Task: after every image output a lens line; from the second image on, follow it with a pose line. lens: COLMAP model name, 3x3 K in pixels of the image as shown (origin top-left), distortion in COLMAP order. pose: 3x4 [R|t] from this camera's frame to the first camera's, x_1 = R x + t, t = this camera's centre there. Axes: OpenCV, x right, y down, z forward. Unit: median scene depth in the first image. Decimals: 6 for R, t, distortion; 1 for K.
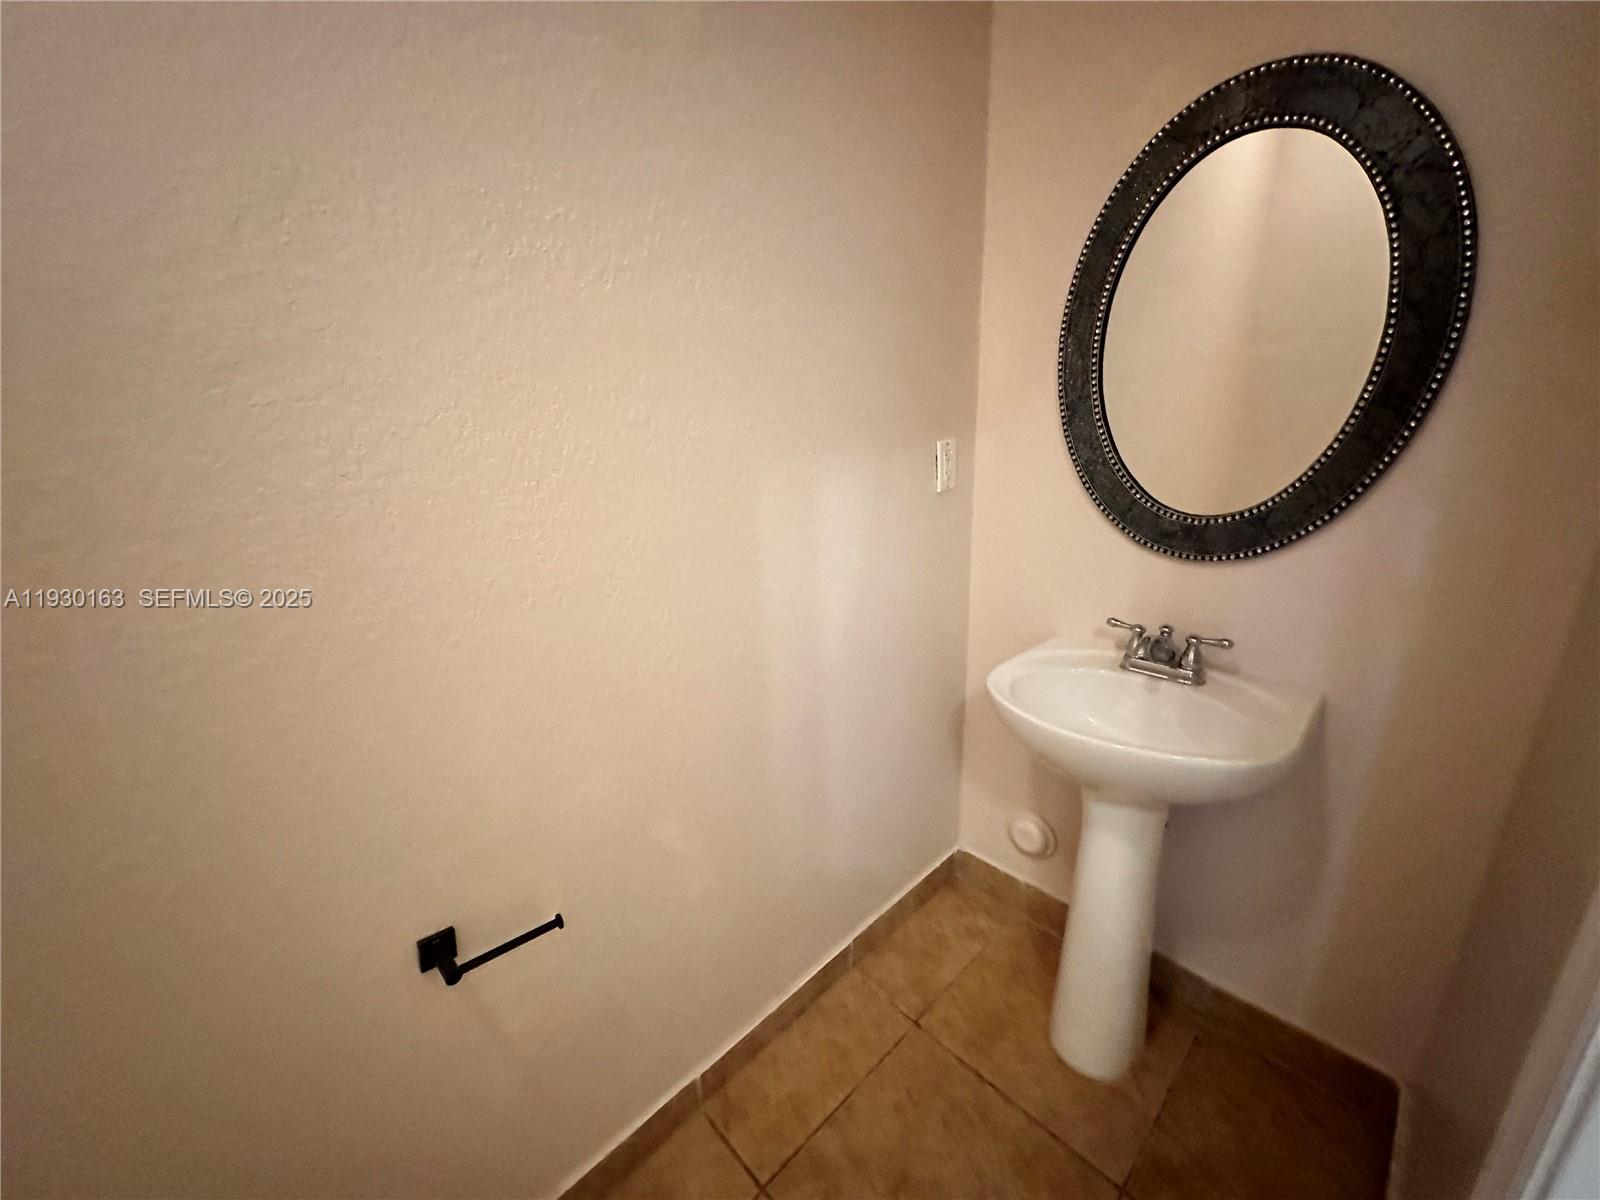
lens RADIAL K [[635.5, 0, 797.9], [0, 635.5, 601.1], [0, 0, 1]] dist [-0.003794, 0.001348]
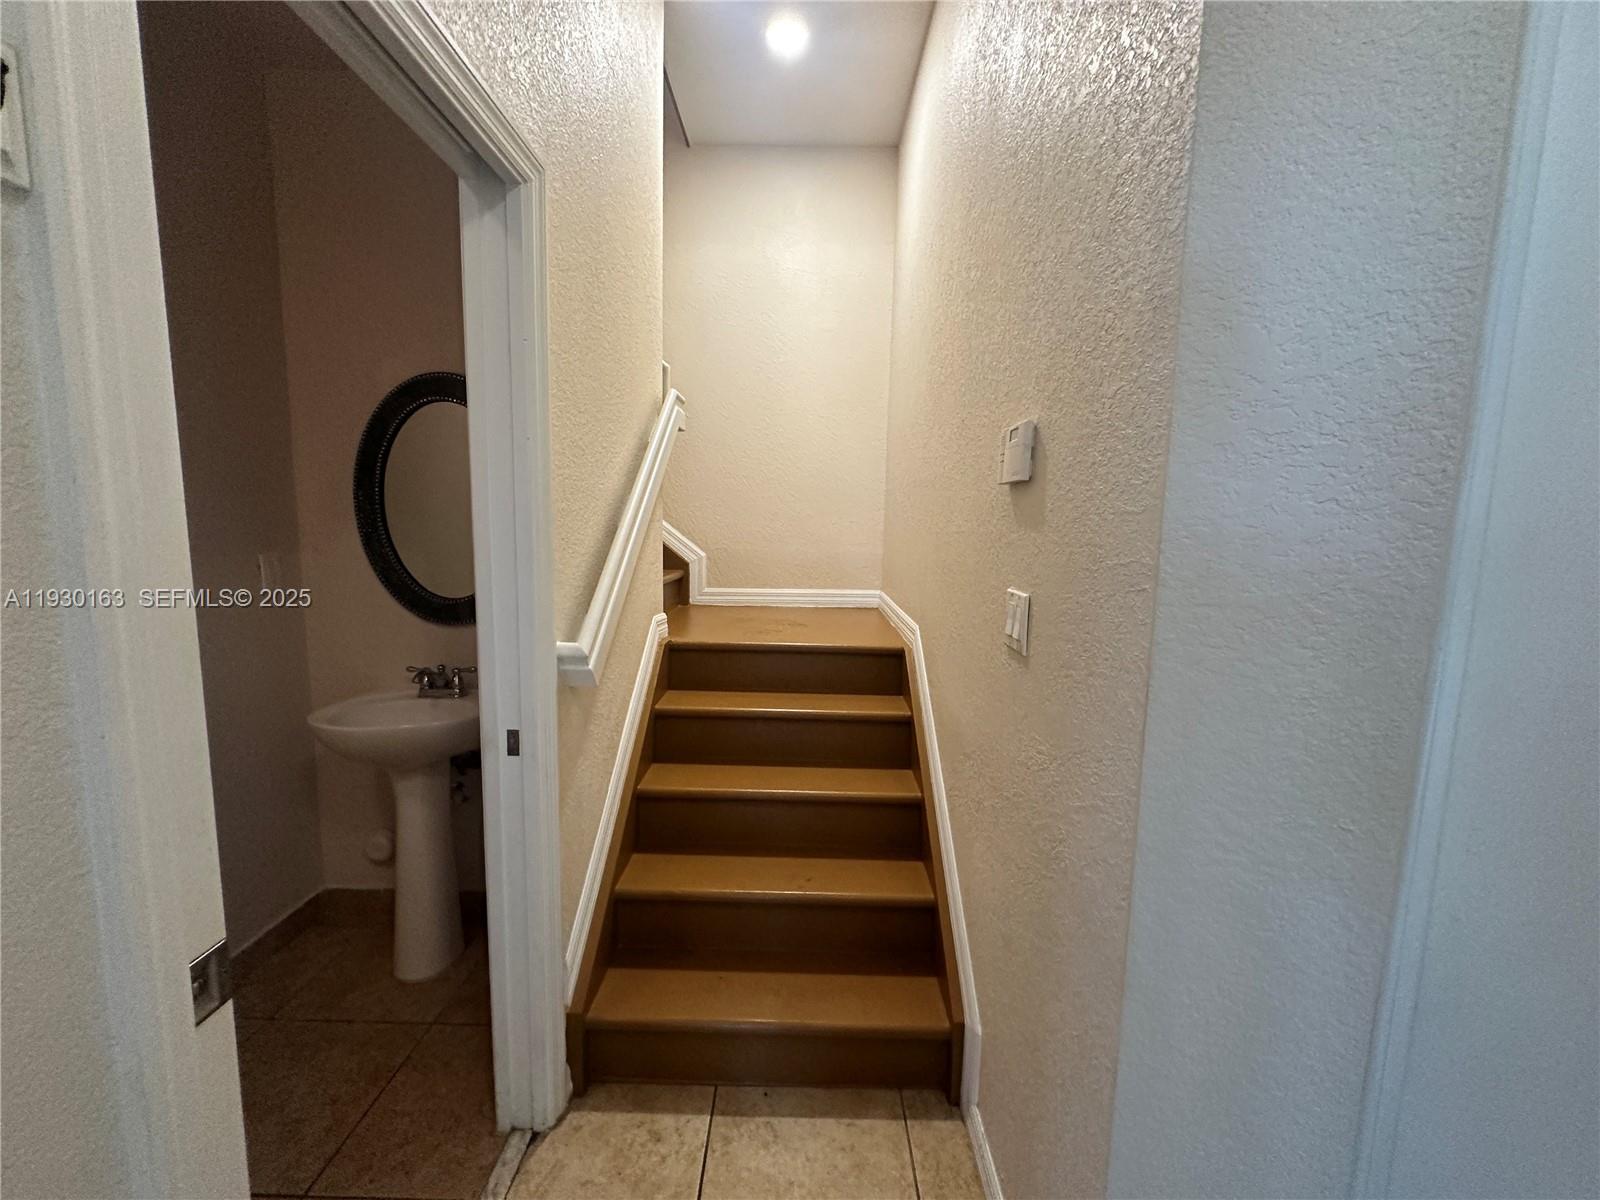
lens RADIAL K [[635.5, 0, 801.6], [0, 635.5, 599.3], [0, 0, 1]] dist [-0.003794, 0.001348]
pose [[0.691950, -0.033937, 0.721147, 0.046817], [0.177661, 0.976181, -0.124529, 0.236134], [-0.699744, 0.214288, 0.681498, -0.781750]]
